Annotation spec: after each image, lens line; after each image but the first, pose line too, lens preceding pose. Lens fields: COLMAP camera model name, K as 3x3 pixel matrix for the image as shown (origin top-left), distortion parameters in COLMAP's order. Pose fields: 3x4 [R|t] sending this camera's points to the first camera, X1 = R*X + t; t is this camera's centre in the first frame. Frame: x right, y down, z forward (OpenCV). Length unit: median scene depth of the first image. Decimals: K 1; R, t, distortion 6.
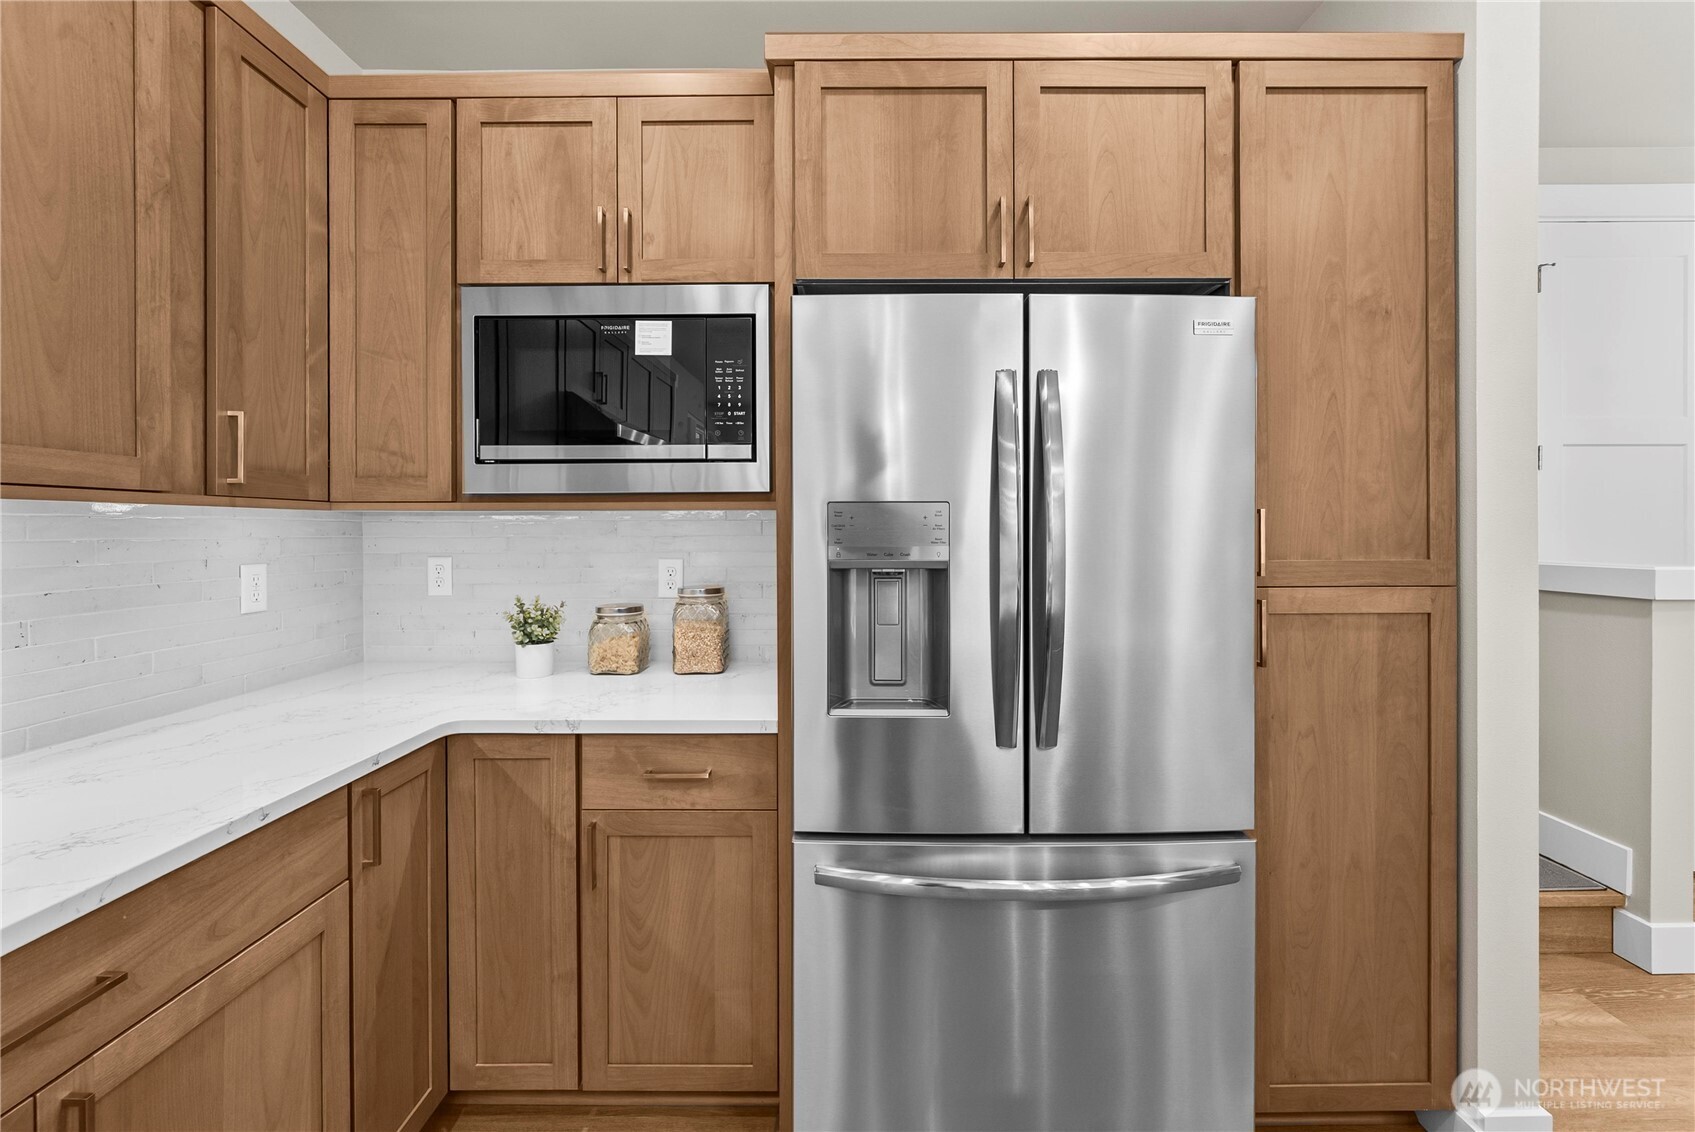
lens RADIAL K [[689.0, 0, 857.3], [0, 689.0, 528.2], [0, 0, 1]] dist [-0.003723, -0.000397]
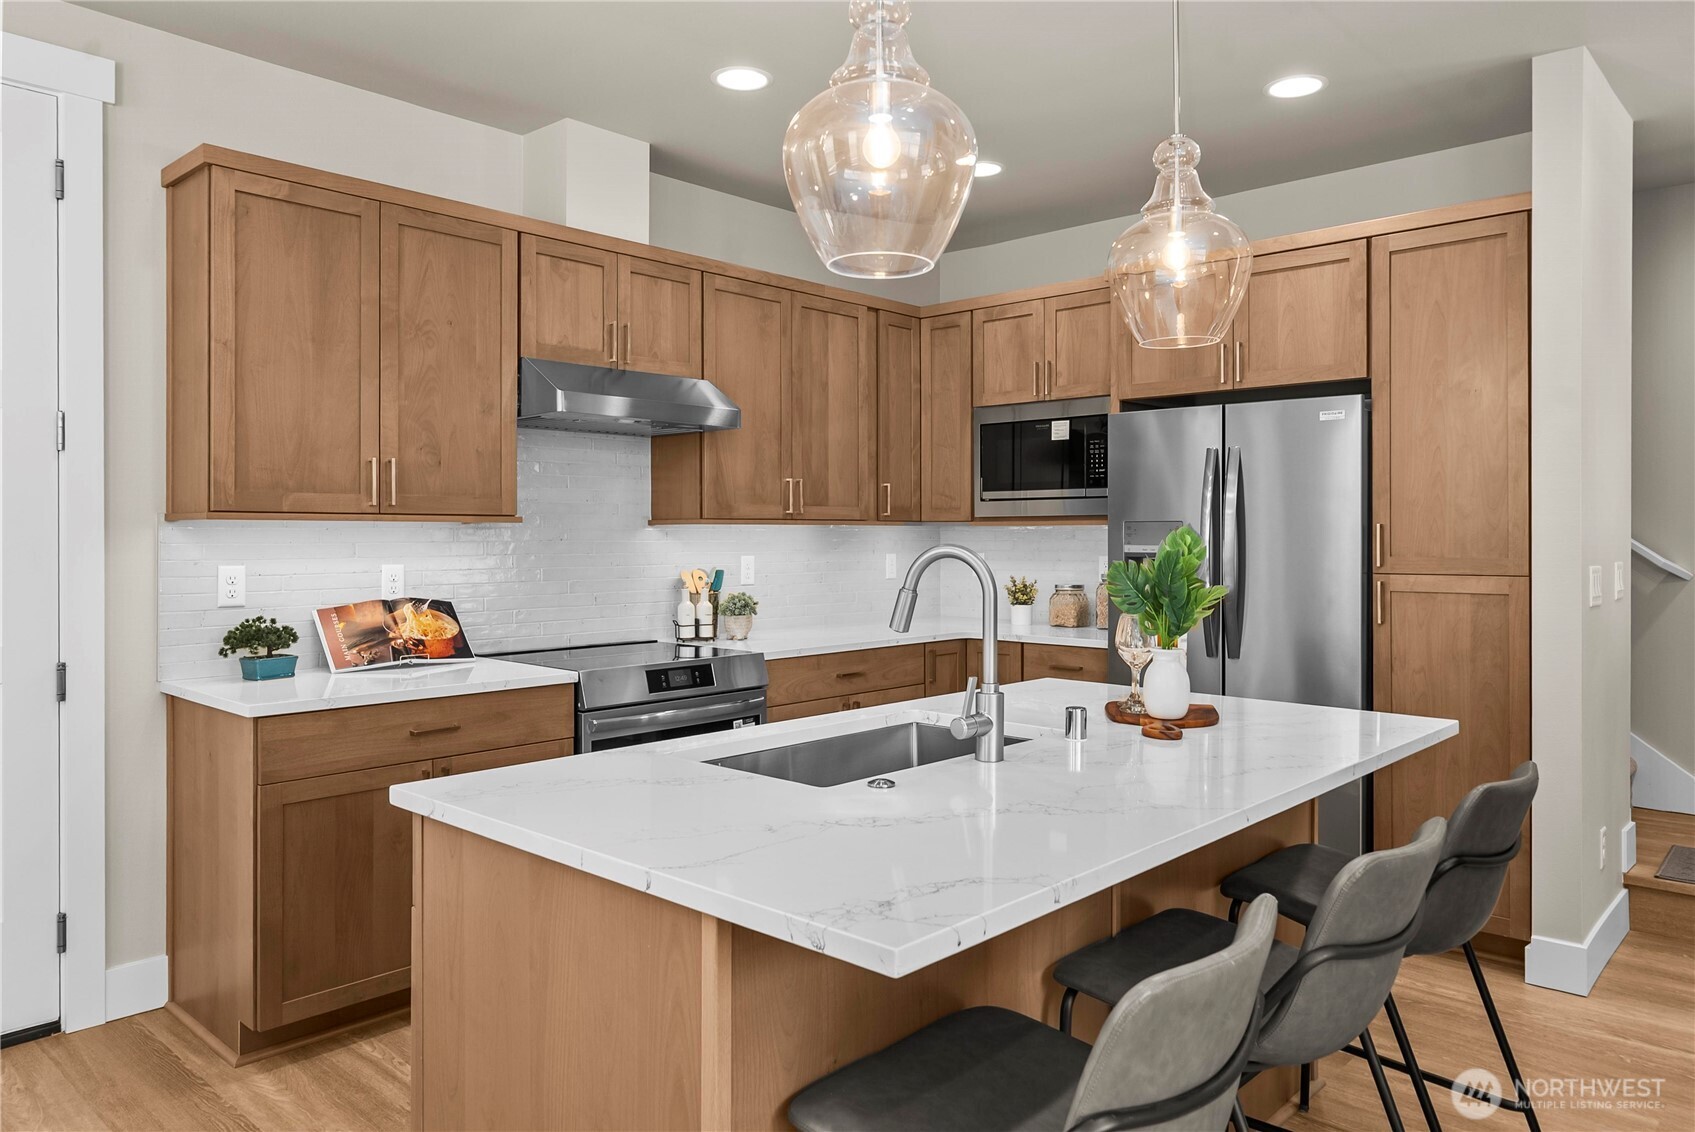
lens RADIAL K [[1155.6, 0, 844.6], [0, 1155.6, 535.9], [0, 0, 1]] dist [0.001033, 0.002399]
pose [[0.734168, 0.002815, -0.678962, 1.456740], [-0.000704, 0.999994, 0.003385, -0.008381], [0.678967, -0.002007, 0.734166, -1.744878]]
